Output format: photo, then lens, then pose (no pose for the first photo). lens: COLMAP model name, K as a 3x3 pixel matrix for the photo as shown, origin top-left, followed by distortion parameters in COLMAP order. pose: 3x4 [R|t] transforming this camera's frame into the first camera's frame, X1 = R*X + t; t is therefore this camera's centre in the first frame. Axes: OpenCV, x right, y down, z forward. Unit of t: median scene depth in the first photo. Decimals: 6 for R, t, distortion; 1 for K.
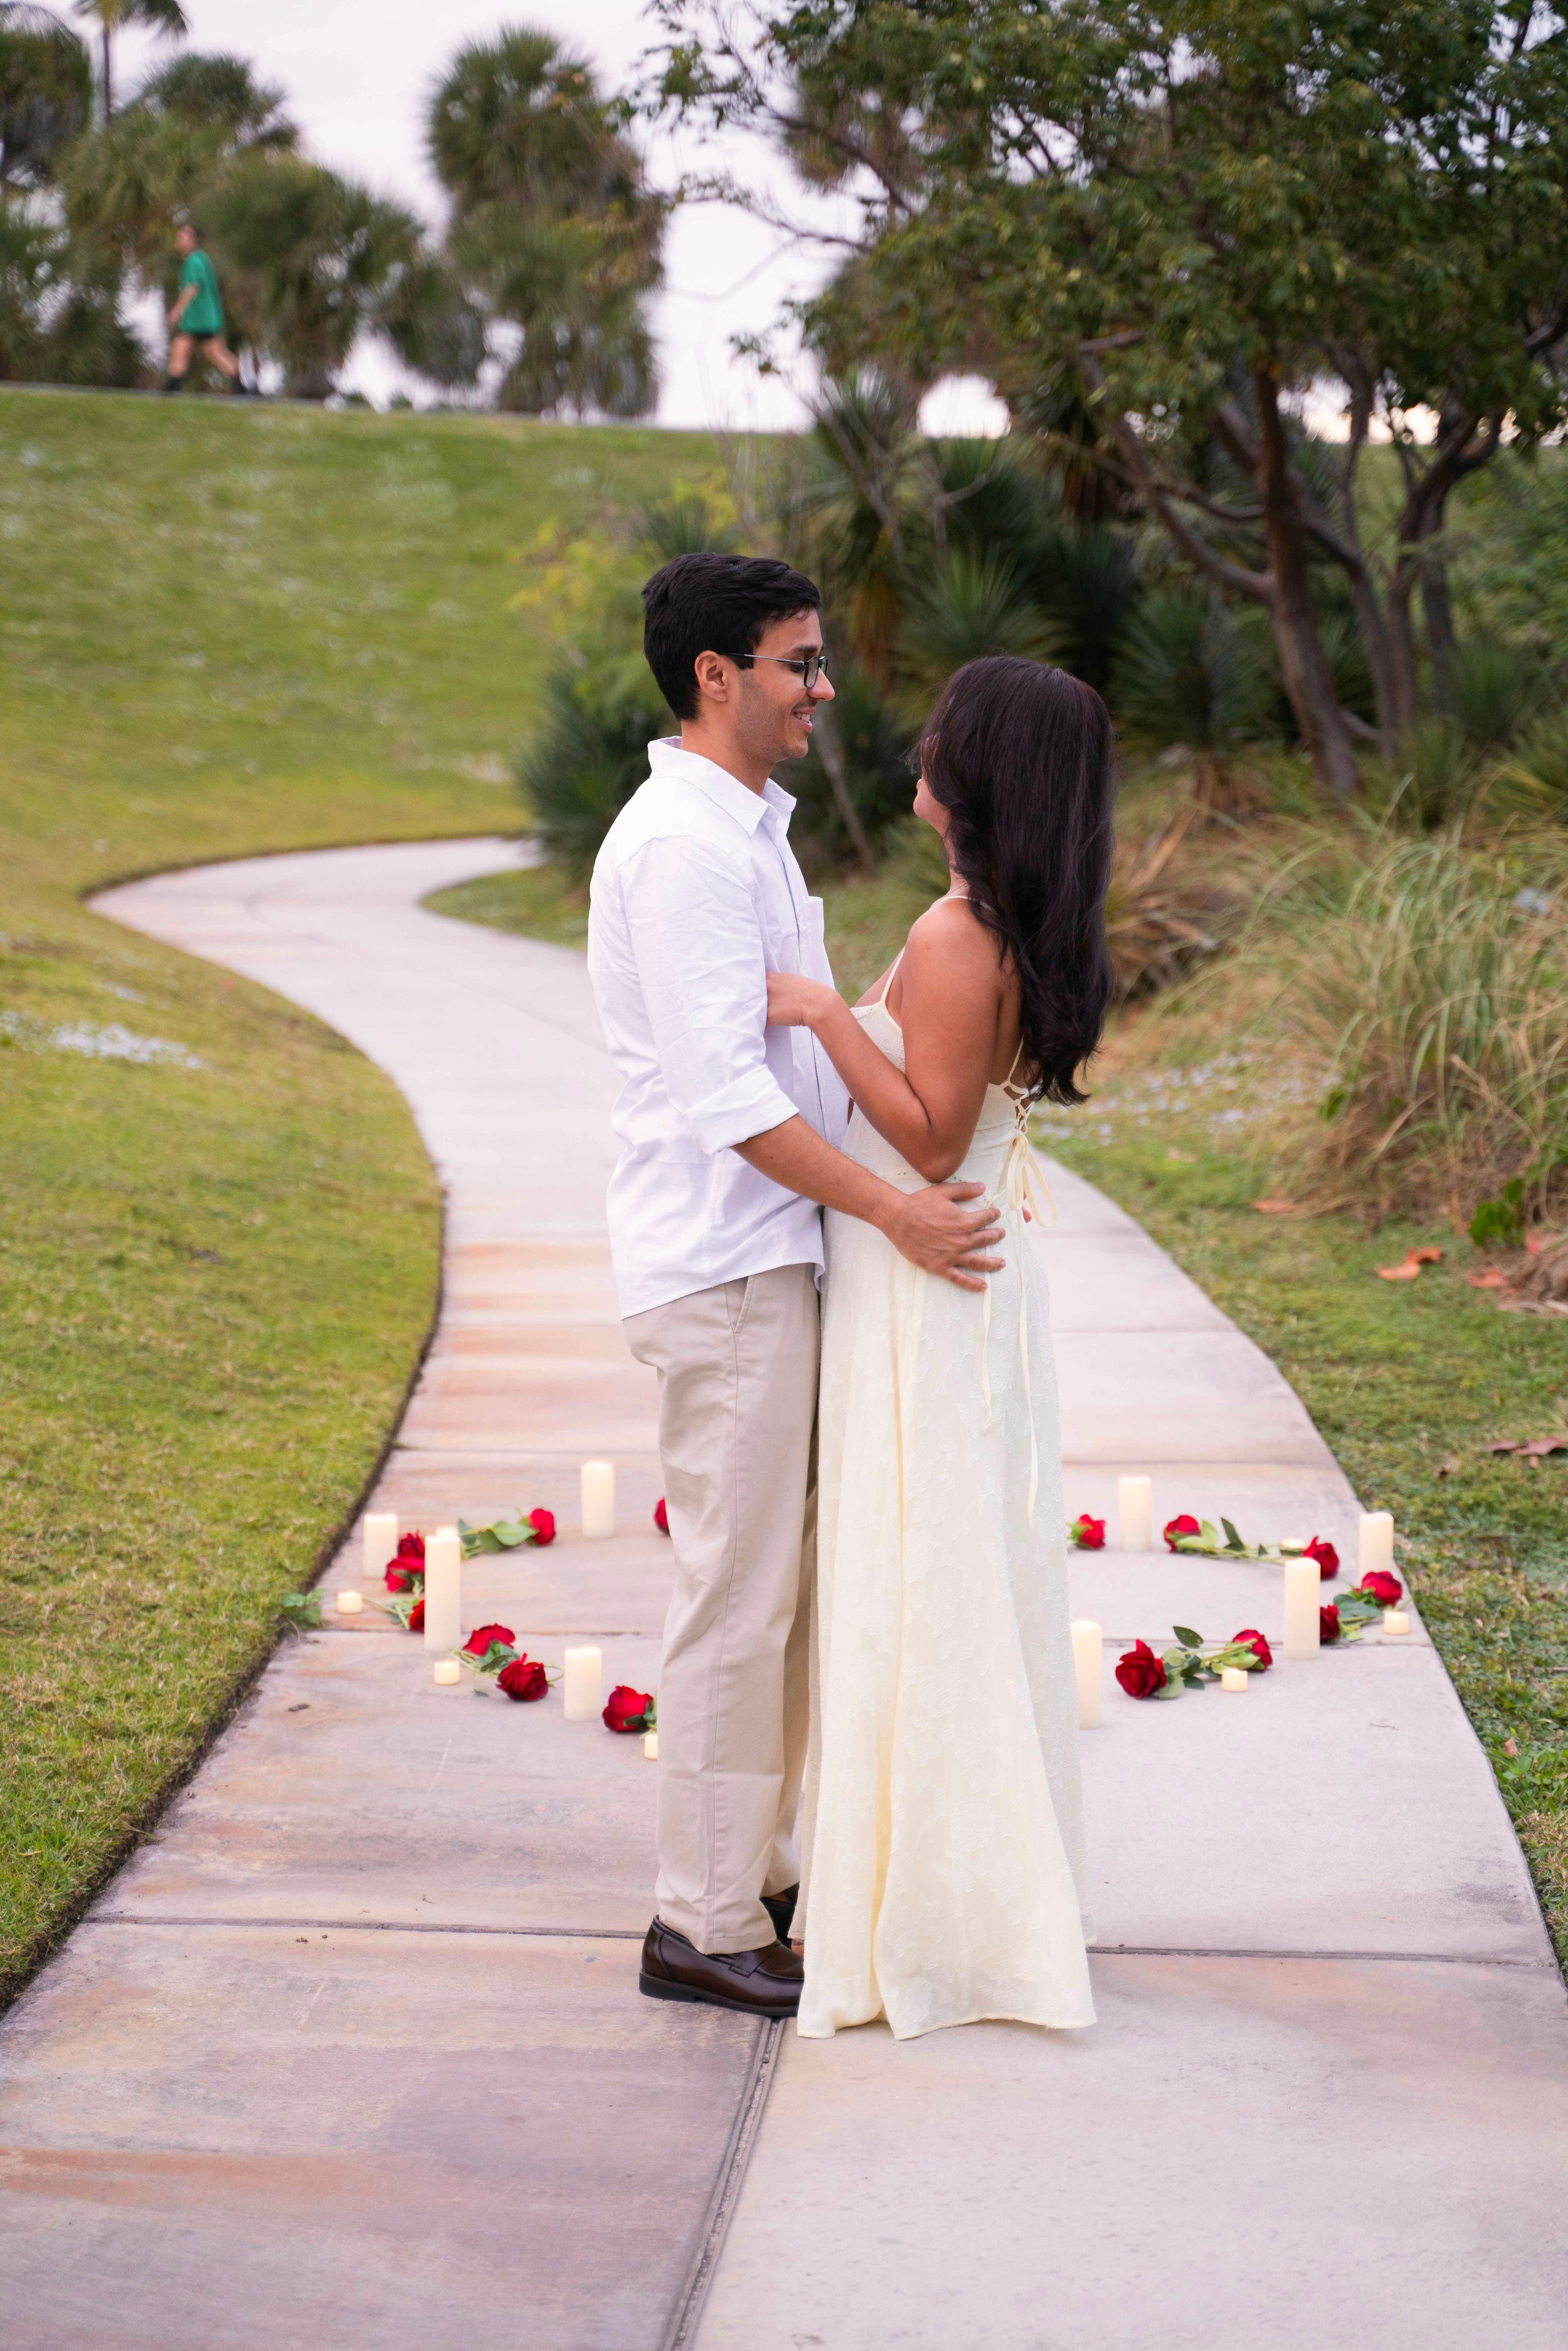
lens RADIAL K [[4373.1, 0, 771.4], [0, 4373.1, 1165.1], [0, 0, 1]] dist [0.268589, 0.000000]
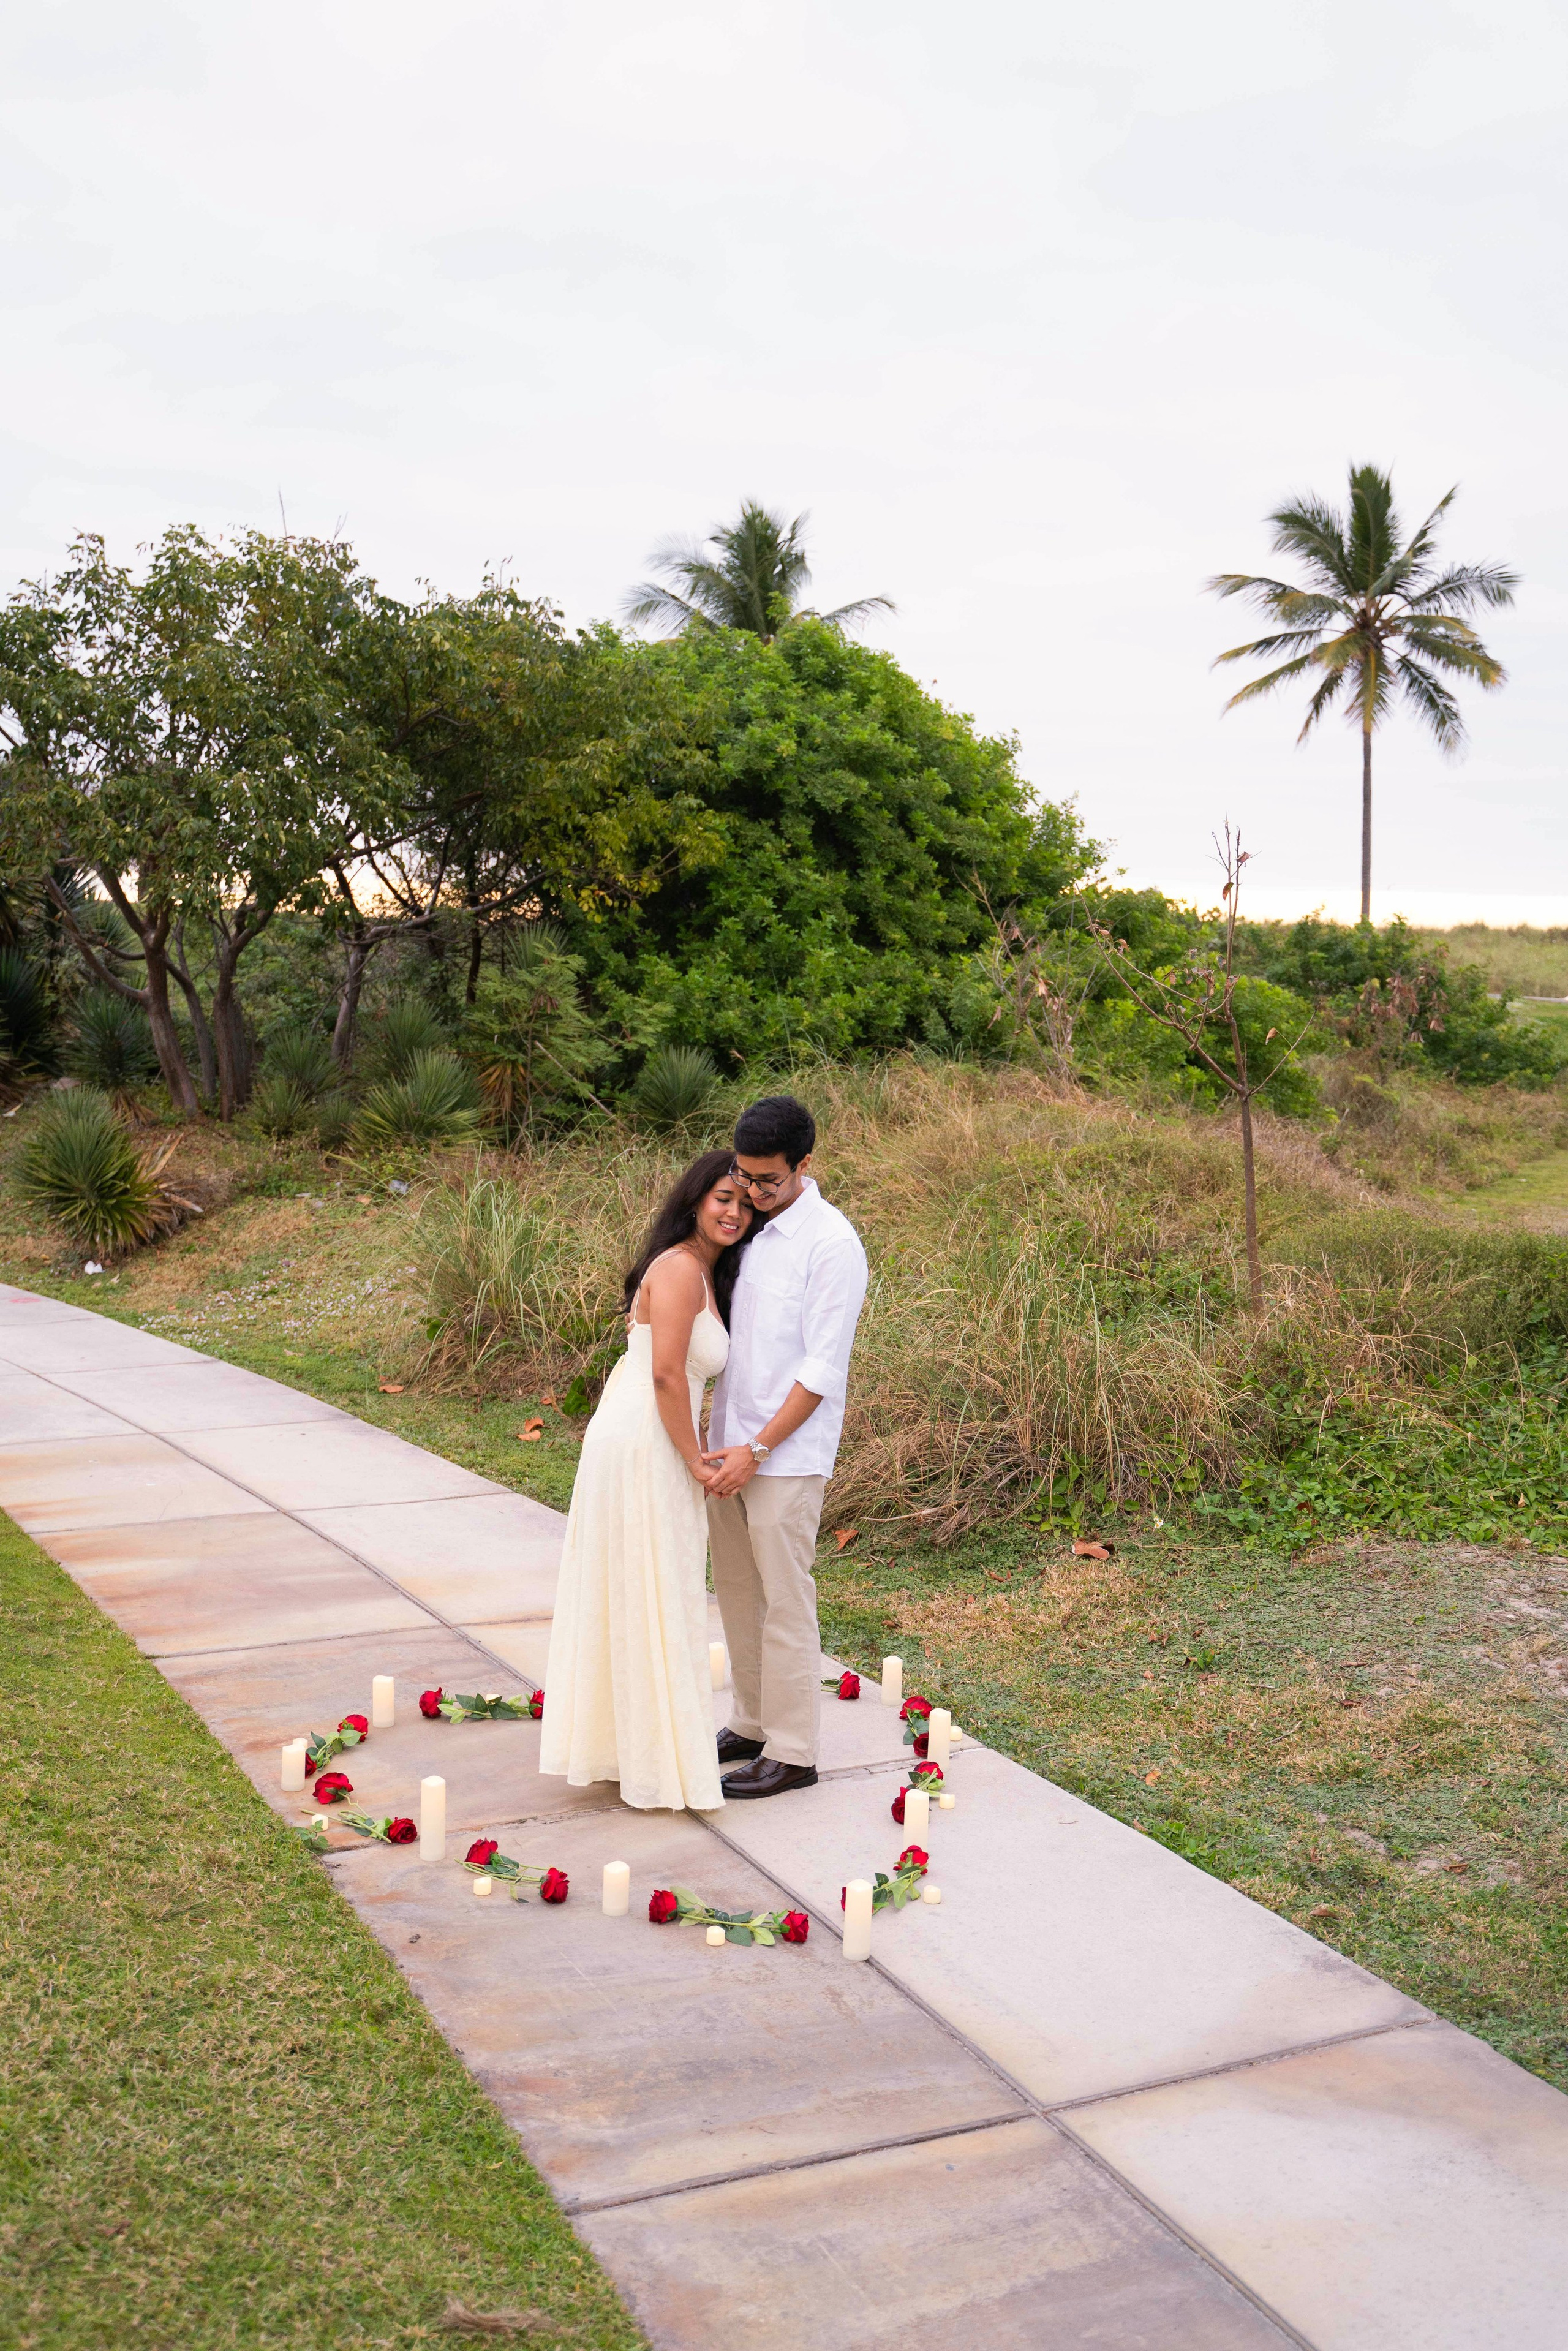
lens RADIAL K [[2182.0, 0, 778.1], [0, 2182.0, 1180.1], [0, 0, 1]] dist [-0.040009, 0.000000]
pose [[0.865376, -0.017918, 0.500802, -0.115083], [0.033006, 0.999228, -0.021283, -0.031440], [-0.500035, 0.034948, 0.865300, 0.119976]]
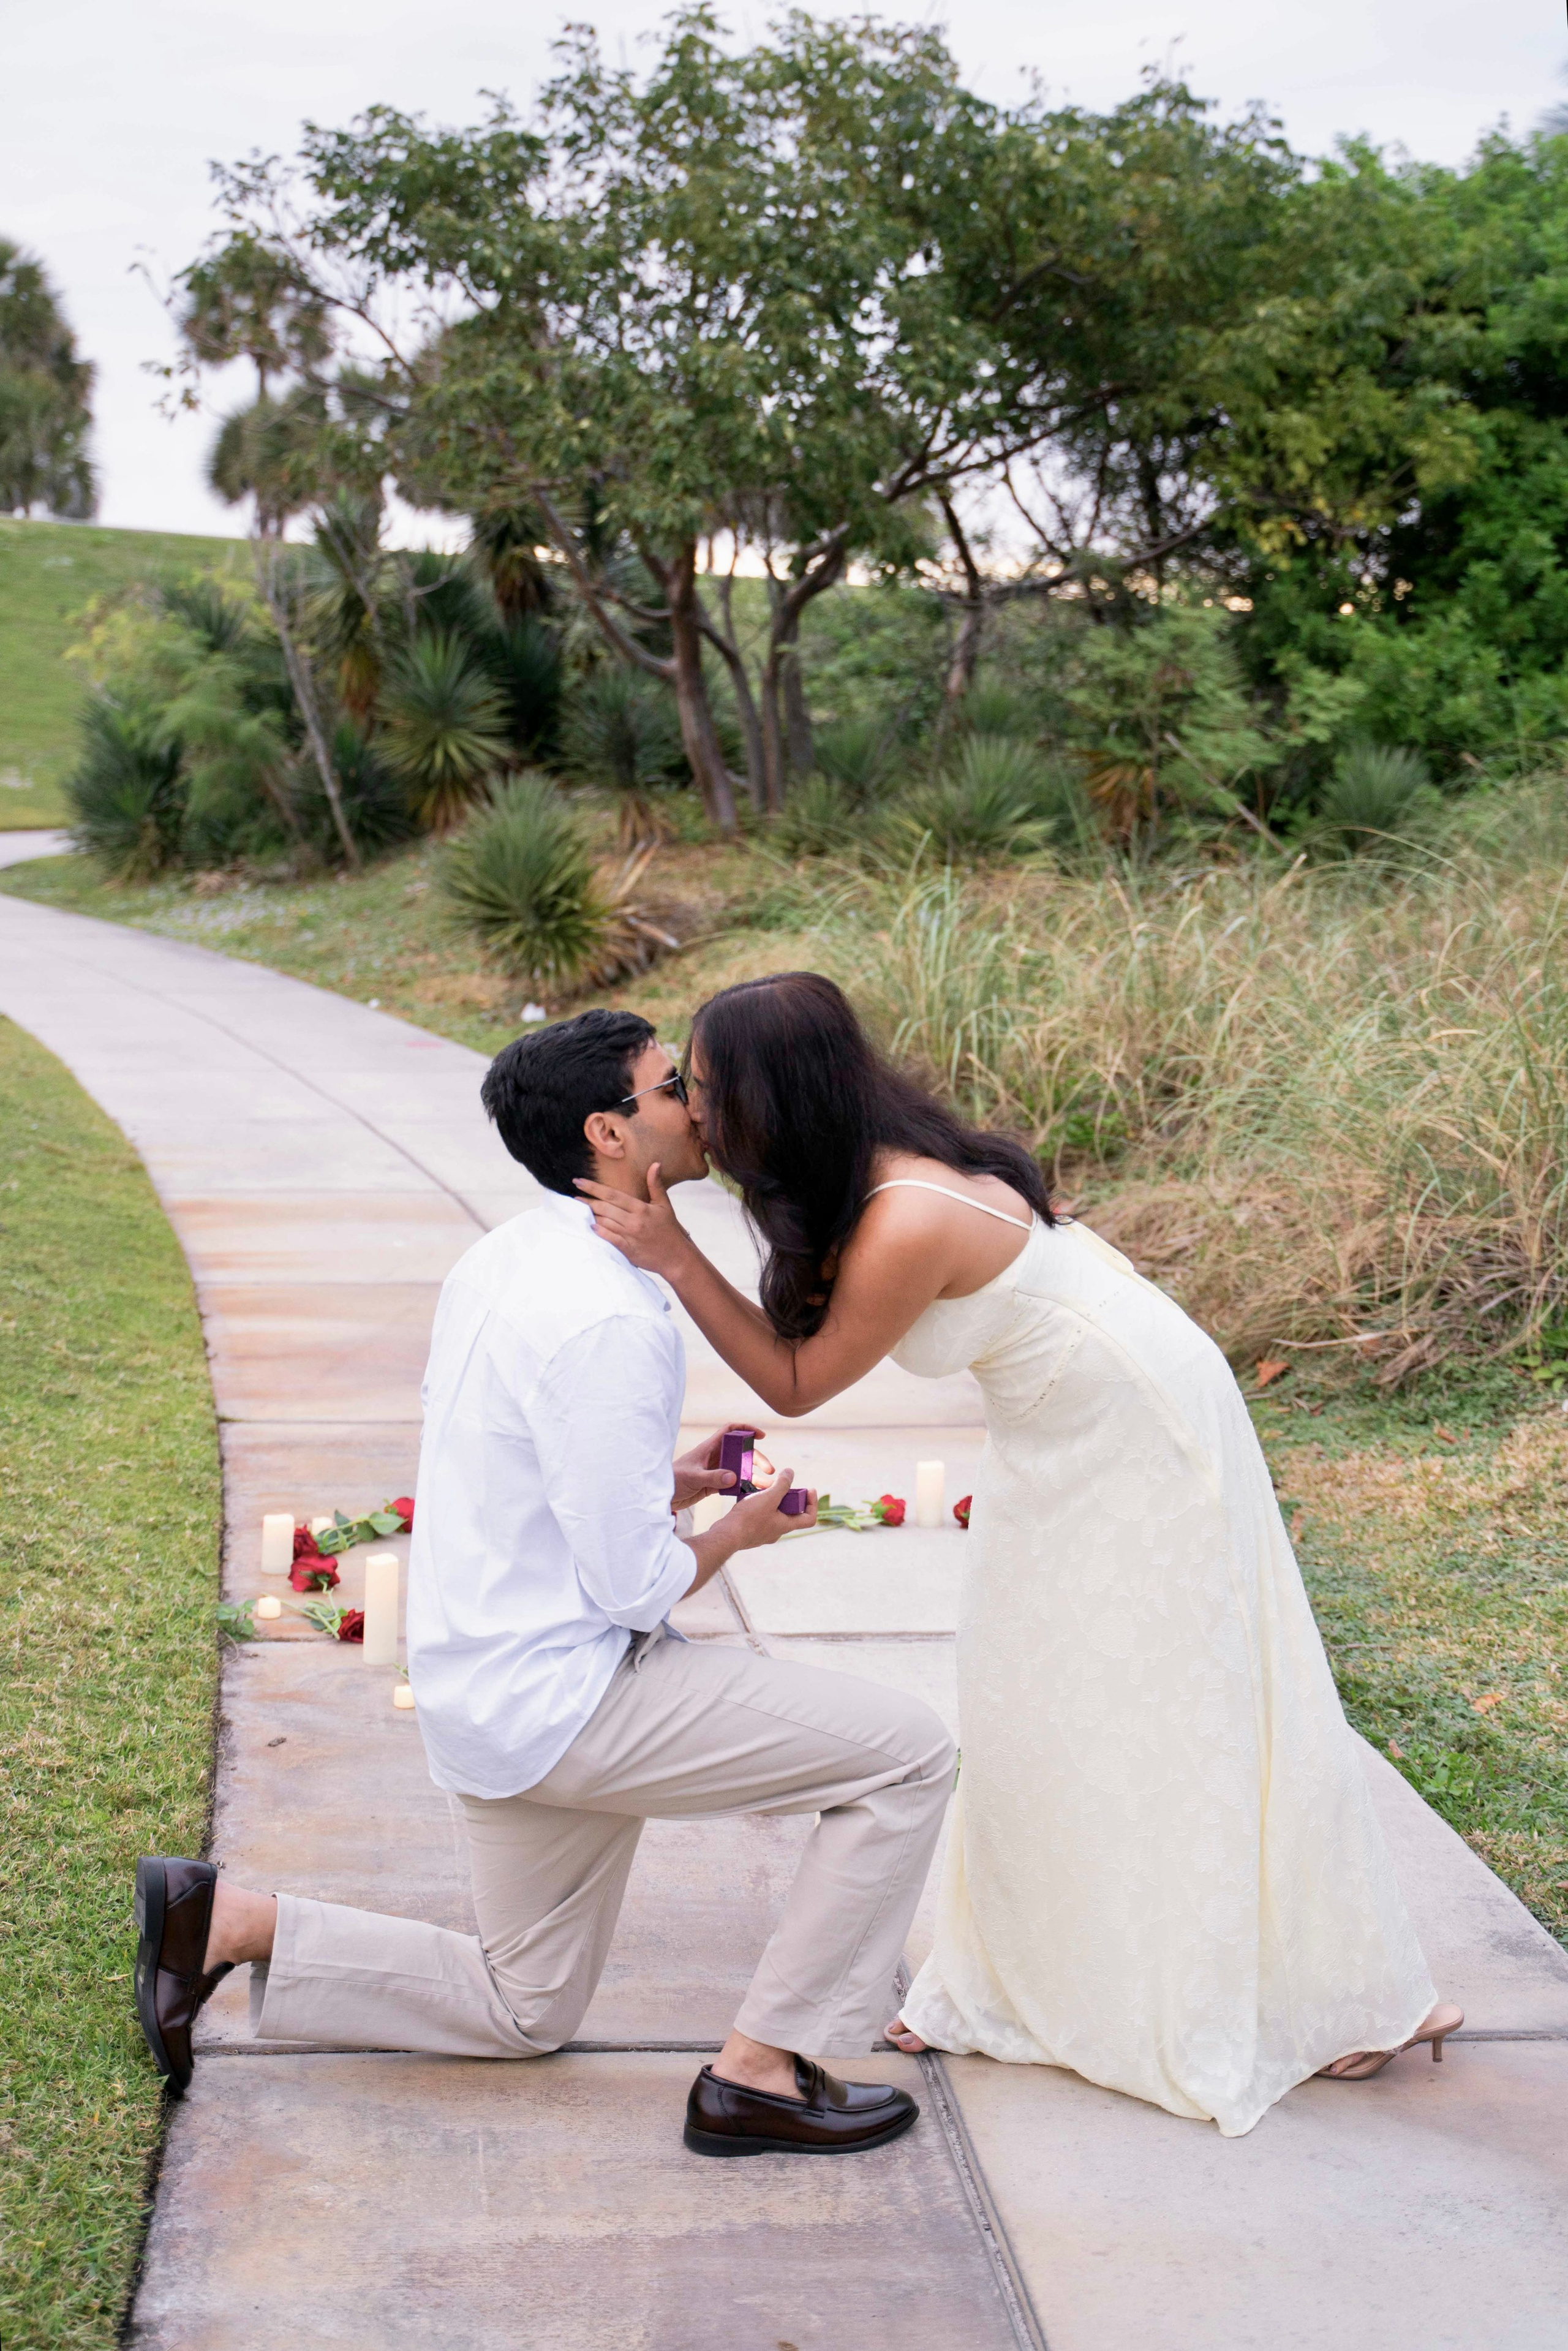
lens RADIAL K [[3020.0, 0, 783.2], [0, 3020.0, 1173.5], [0, 0, 1]] dist [0.048047, 0.000000]
pose [[0.978098, 0.007276, 0.208019, -0.047150], [-0.014880, 0.999276, 0.035014, -0.012190], [-0.207614, -0.037342, 0.977498, 0.097234]]
